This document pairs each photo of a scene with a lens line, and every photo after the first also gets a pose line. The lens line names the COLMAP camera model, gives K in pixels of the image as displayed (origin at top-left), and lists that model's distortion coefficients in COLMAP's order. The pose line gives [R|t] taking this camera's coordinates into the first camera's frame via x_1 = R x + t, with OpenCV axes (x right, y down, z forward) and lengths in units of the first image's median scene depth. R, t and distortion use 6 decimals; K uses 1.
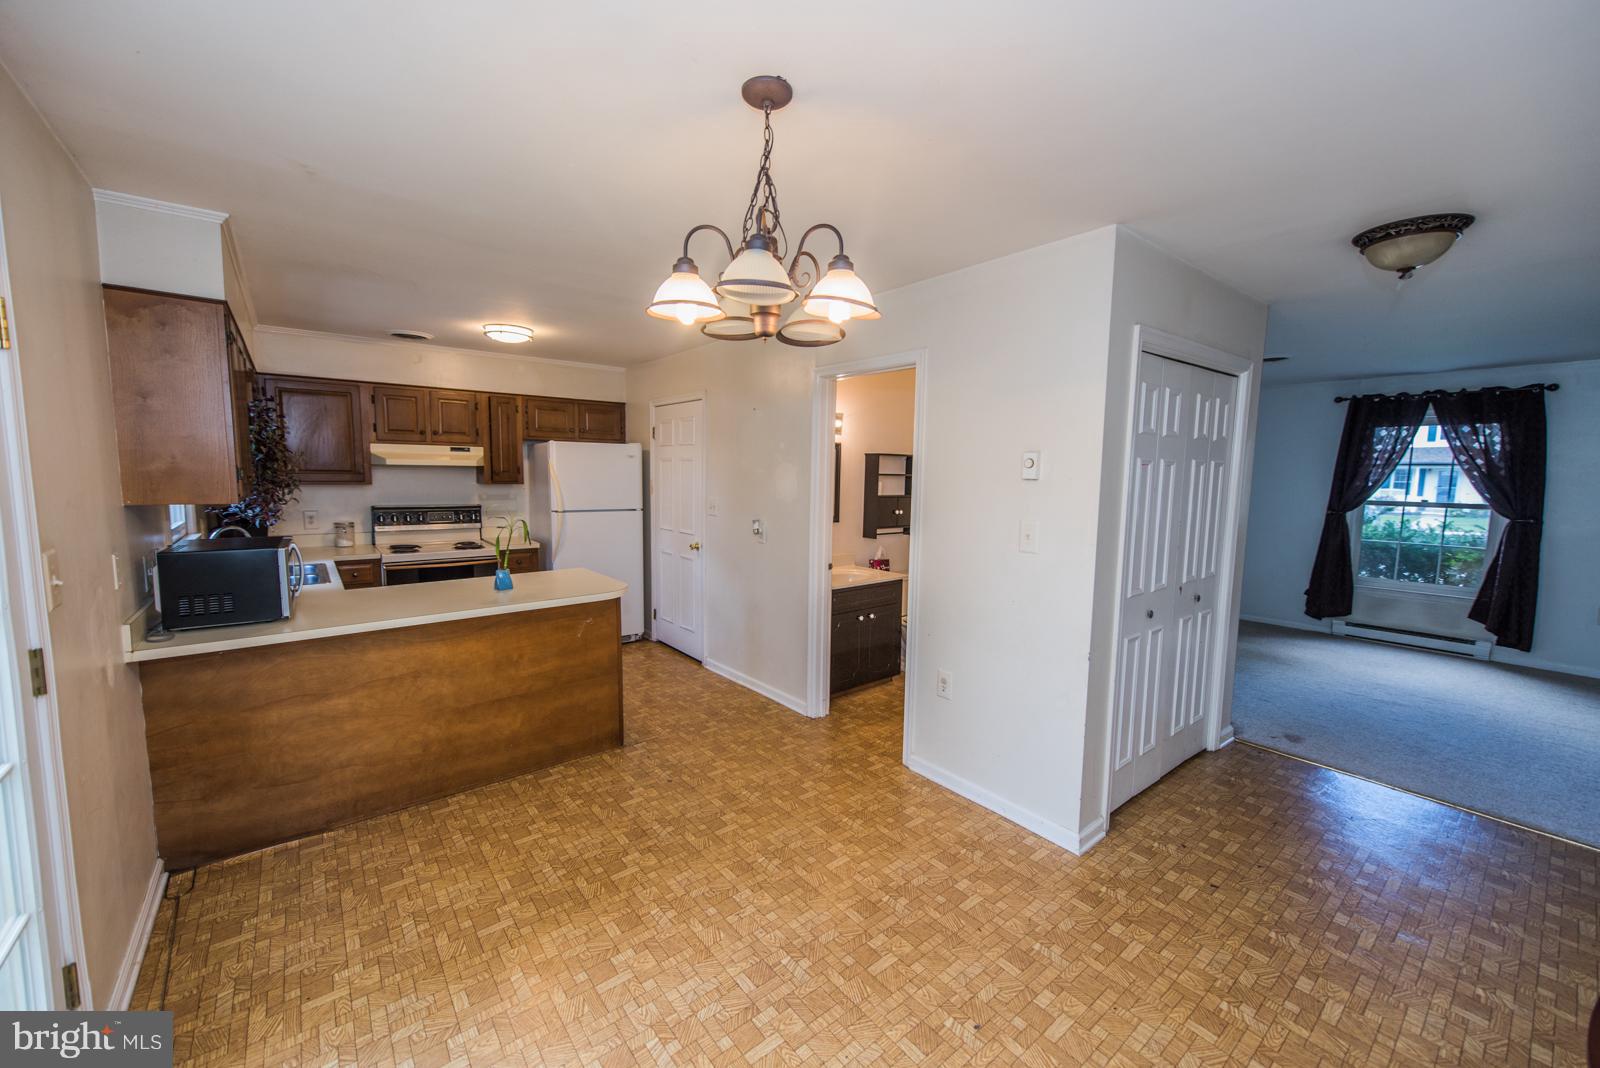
lens RADIAL K [[623.5, 0, 795.4], [0, 623.5, 537.3], [0, 0, 1]] dist [0.010034, -0.000560]
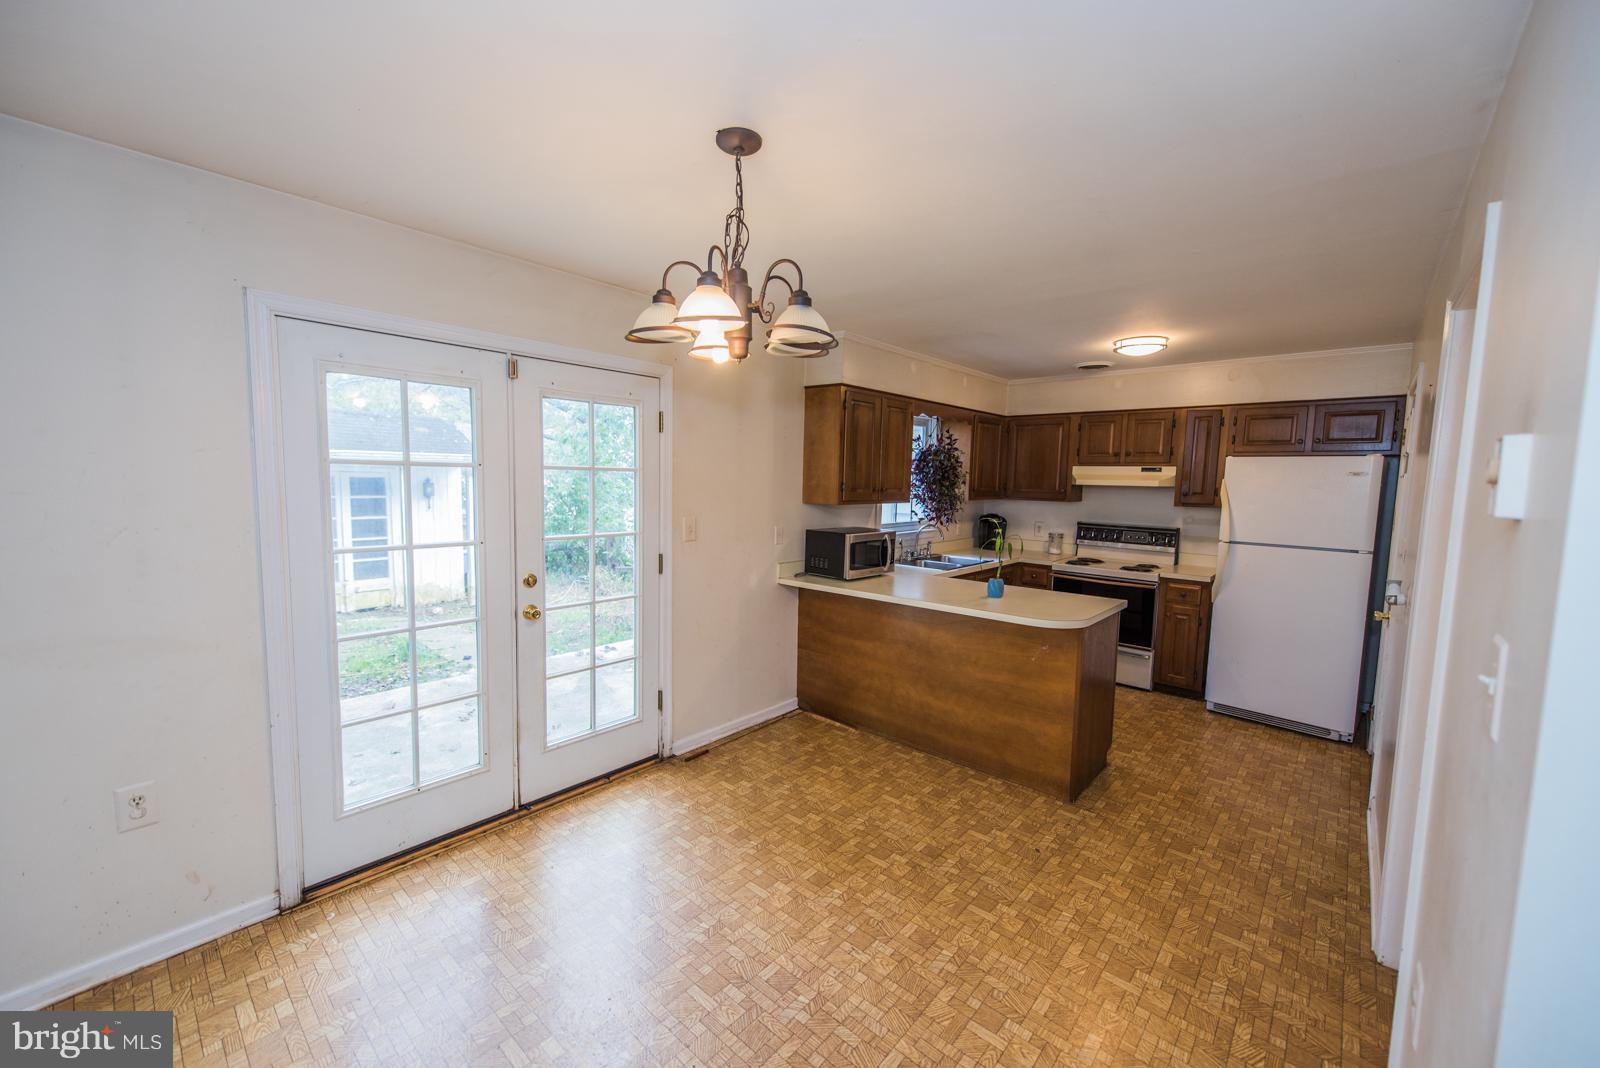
lens RADIAL K [[623.5, 0, 794.0], [0, 623.5, 531.7], [0, 0, 1]] dist [0.010034, -0.000560]
pose [[0.163447, 0.075023, -0.983695, 0.468946], [-0.124798, 0.990667, 0.054819, -0.038817], [0.978627, 0.113804, 0.171284, 0.407893]]
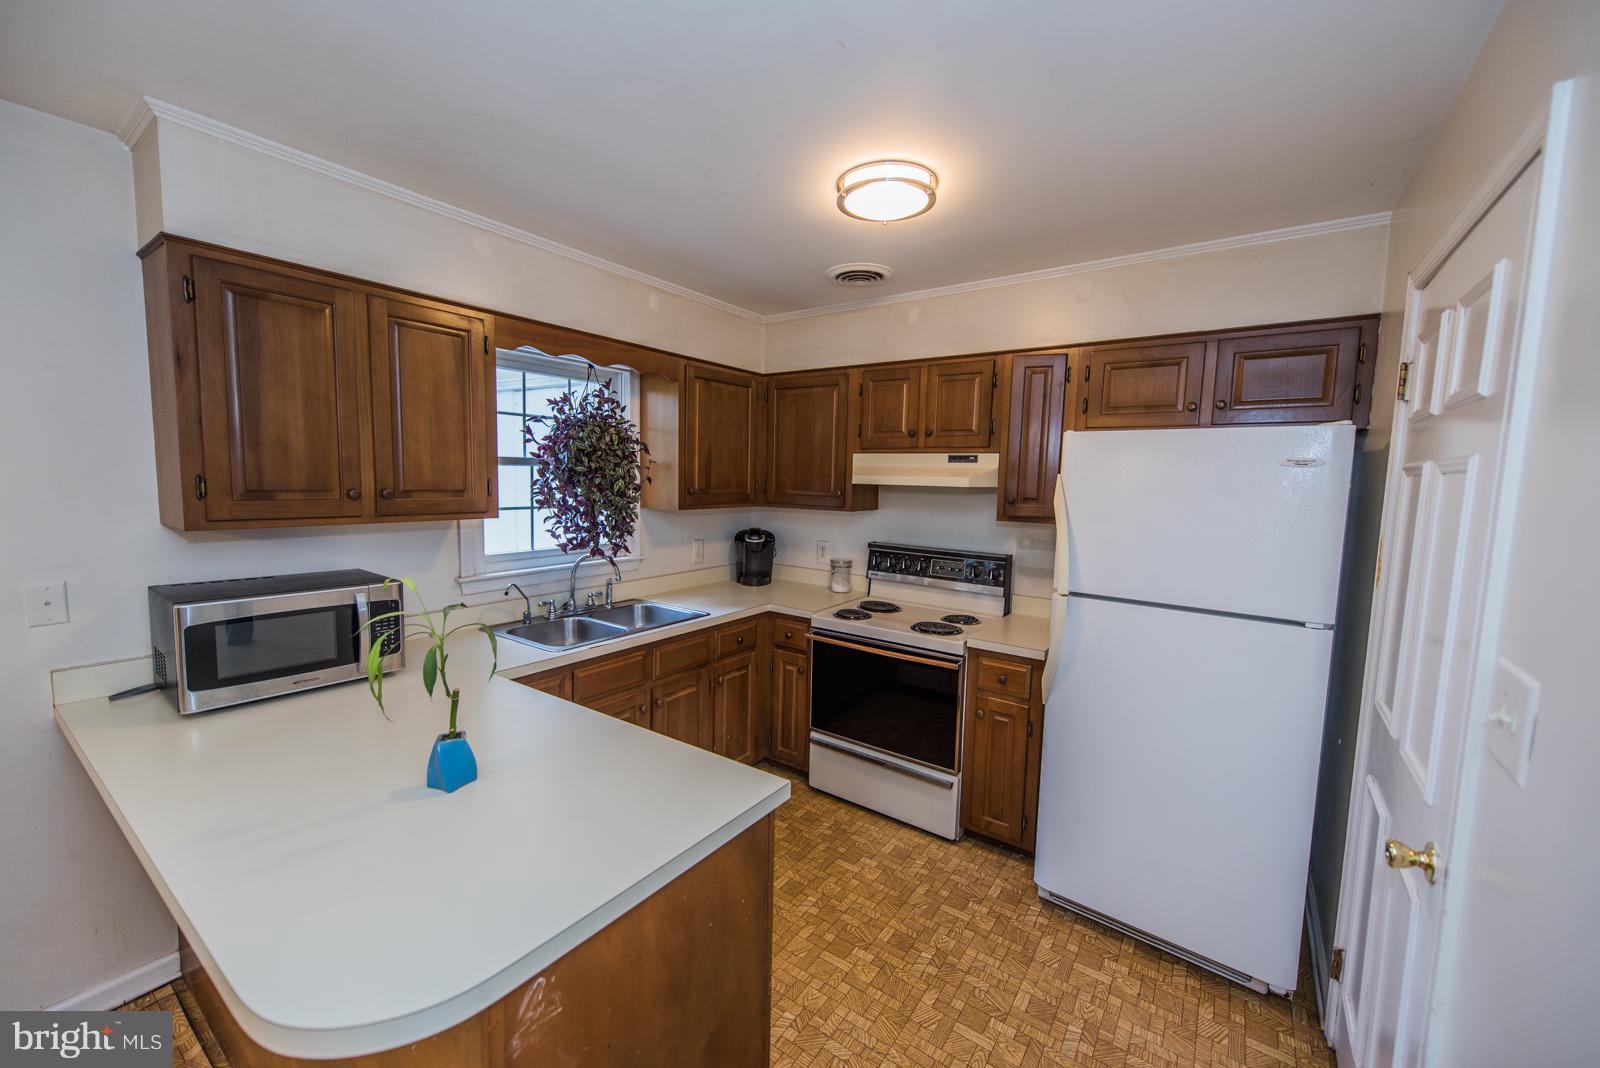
lens RADIAL K [[623.5, 0, 794.3], [0, 623.5, 535.5], [0, 0, 1]] dist [0.010034, -0.000560]
pose [[0.277560, 0.079912, -0.957379, -0.024061], [-0.122480, 0.991346, 0.047238, -0.106971], [0.952869, 0.104149, 0.284946, 0.950248]]
